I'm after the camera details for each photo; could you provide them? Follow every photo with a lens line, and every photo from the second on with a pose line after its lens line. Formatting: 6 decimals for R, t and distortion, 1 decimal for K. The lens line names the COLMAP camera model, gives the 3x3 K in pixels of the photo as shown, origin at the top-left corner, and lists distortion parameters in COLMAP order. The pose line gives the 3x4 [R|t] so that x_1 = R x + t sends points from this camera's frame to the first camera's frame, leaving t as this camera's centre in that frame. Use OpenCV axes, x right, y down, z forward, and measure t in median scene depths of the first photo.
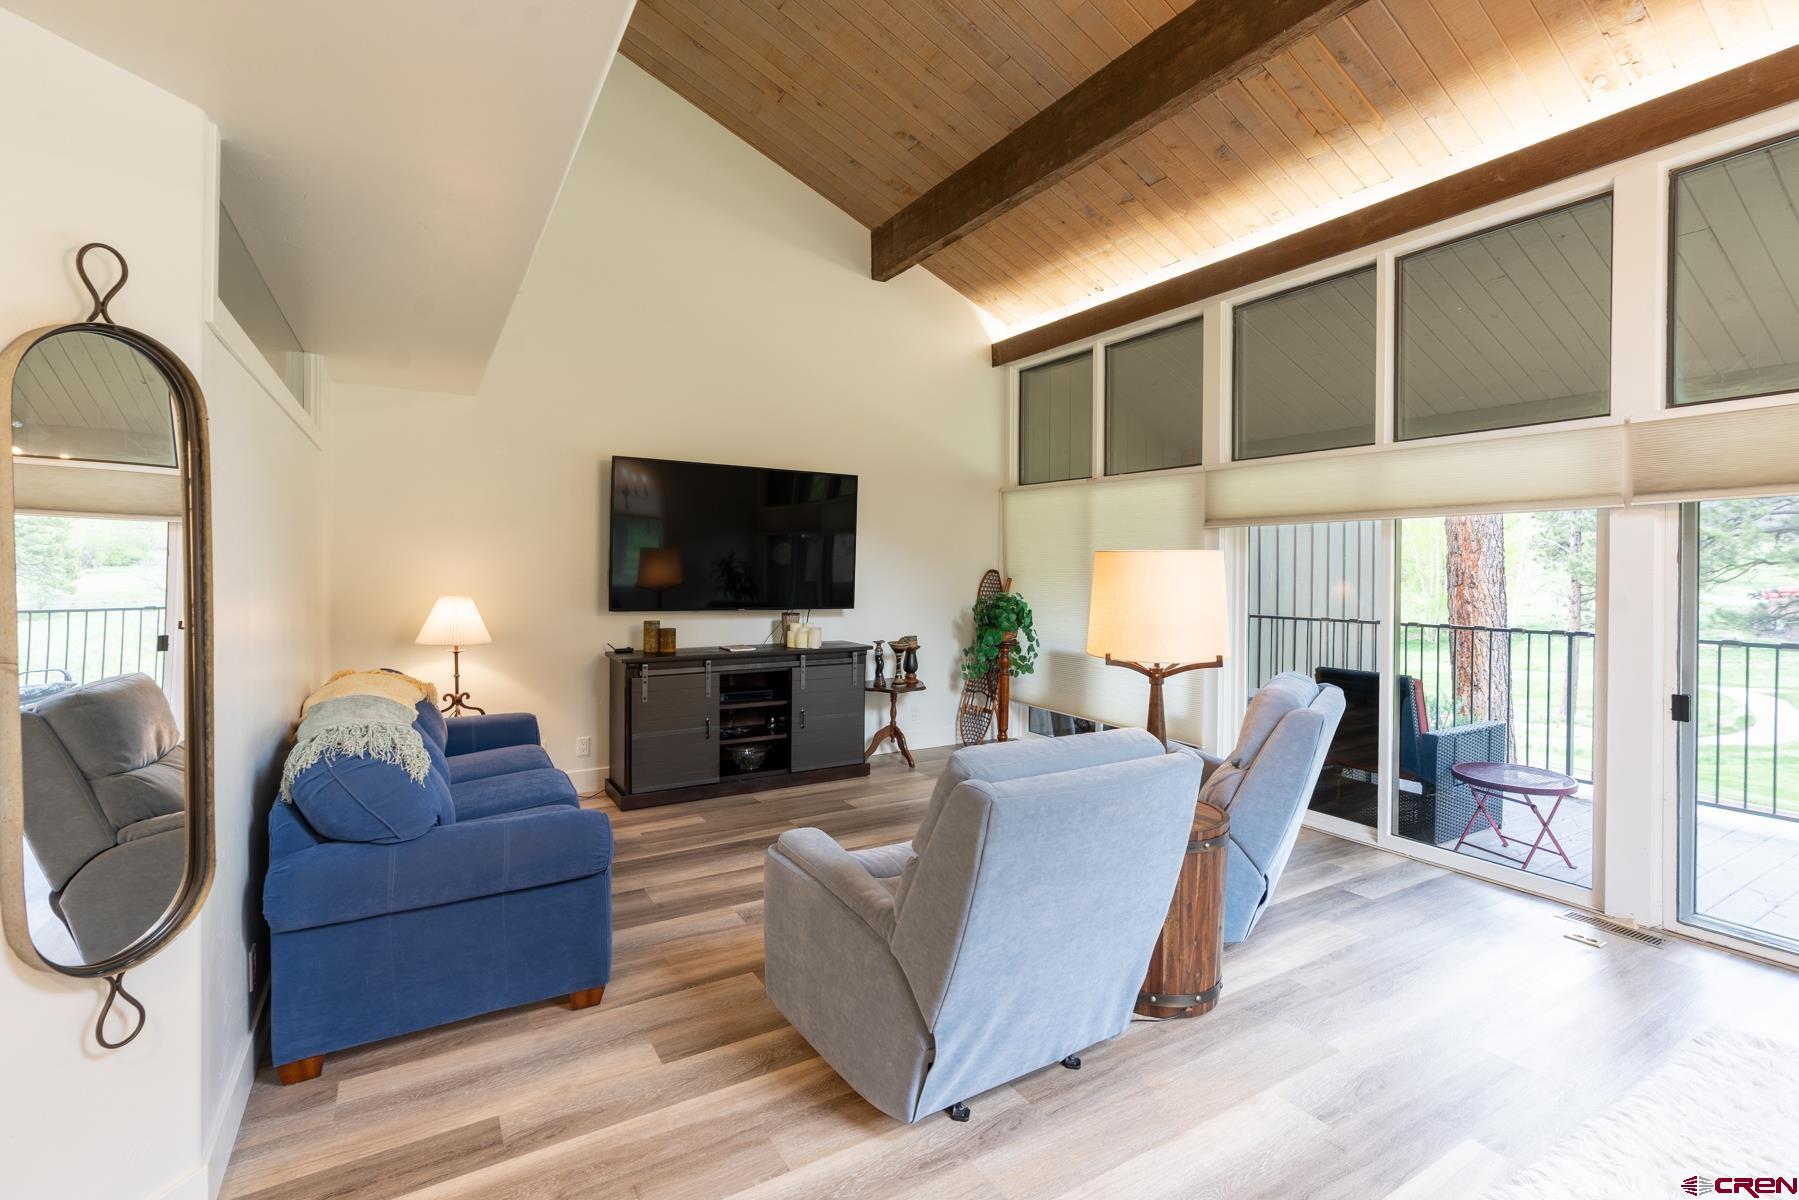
lens RADIAL K [[827.0, 0, 896.1], [0, 827.0, 569.7], [0, 0, 1]] dist [0.005243, 0.000407]
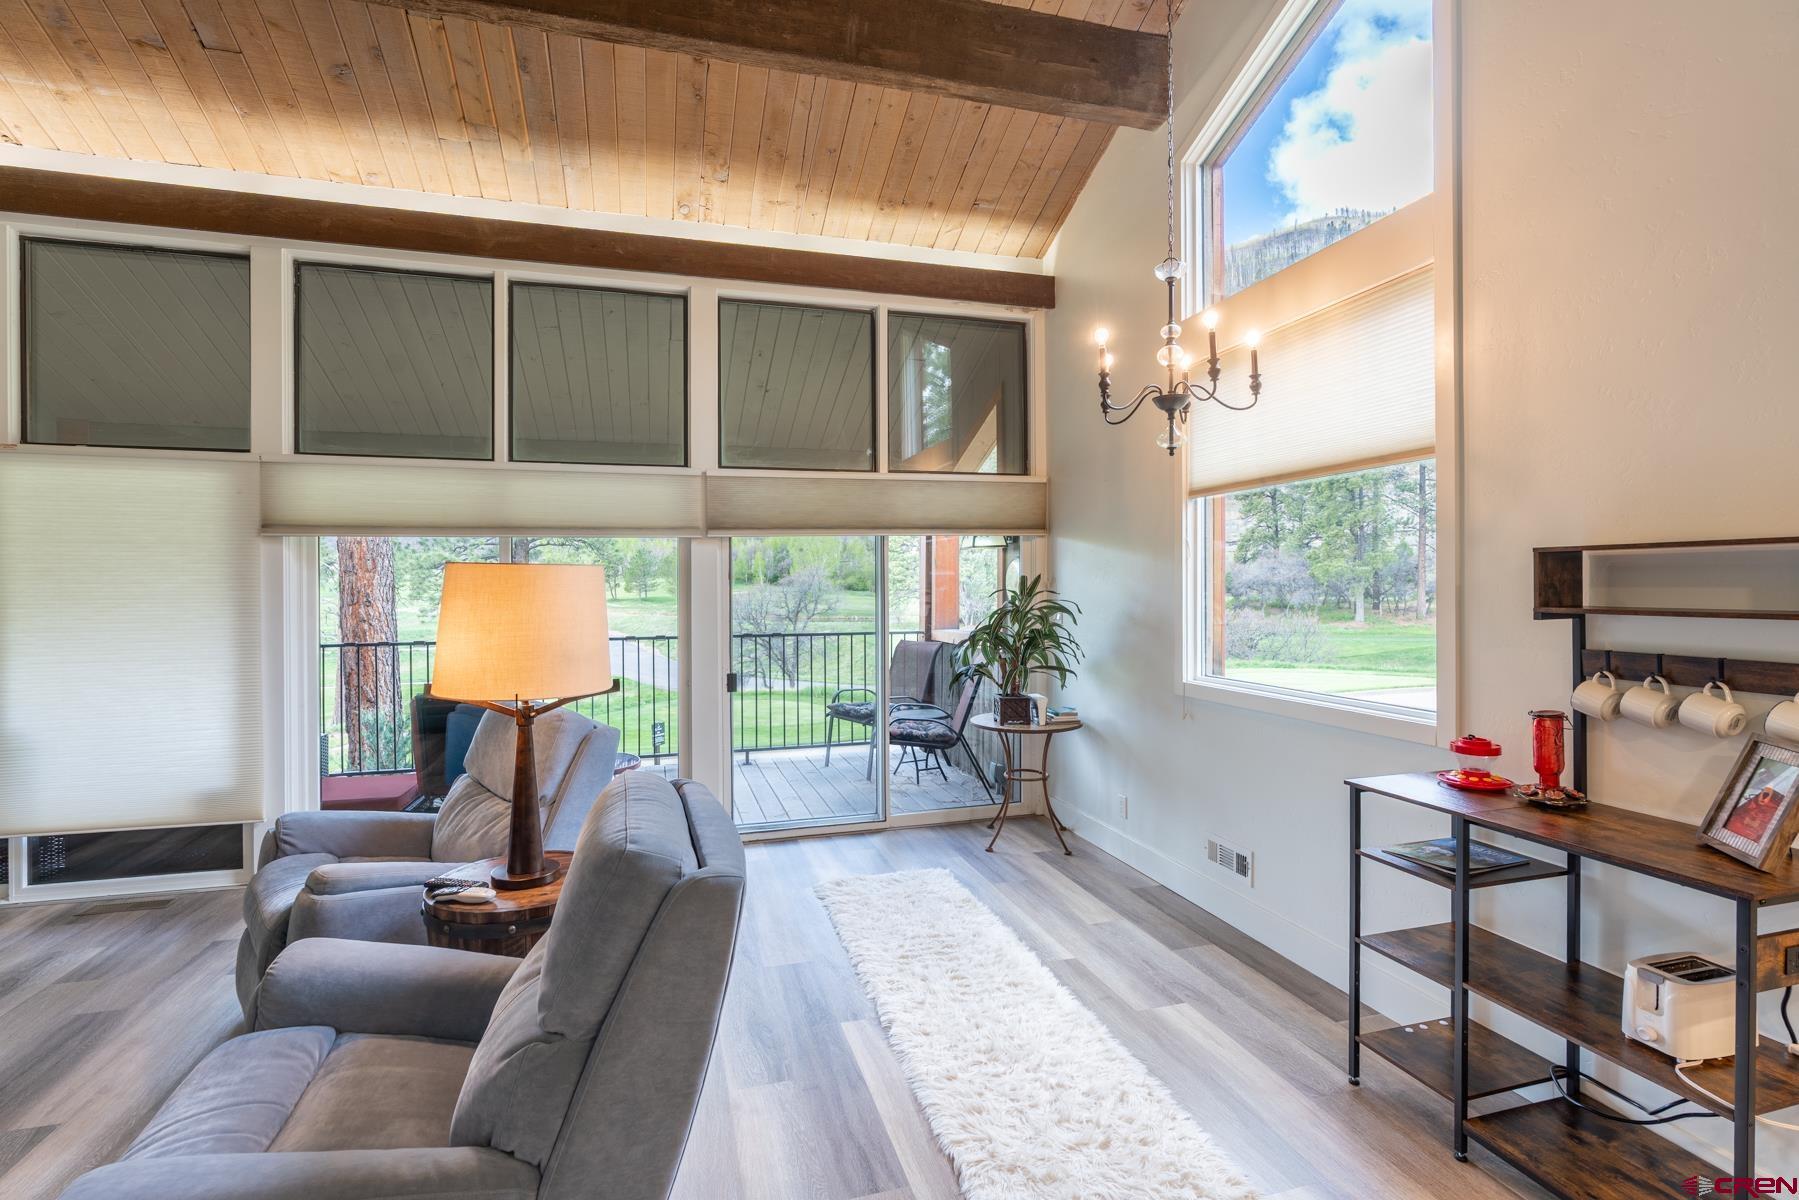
lens RADIAL K [[824.9, 0, 893.8], [0, 824.9, 589.4], [0, 0, 1]] dist [0.000440, 0.000938]
pose [[0.261740, -0.011830, 0.965066, -0.253594], [0.011487, 0.999892, 0.009142, -0.001043], [-0.965070, 0.008693, 0.261847, 0.281950]]
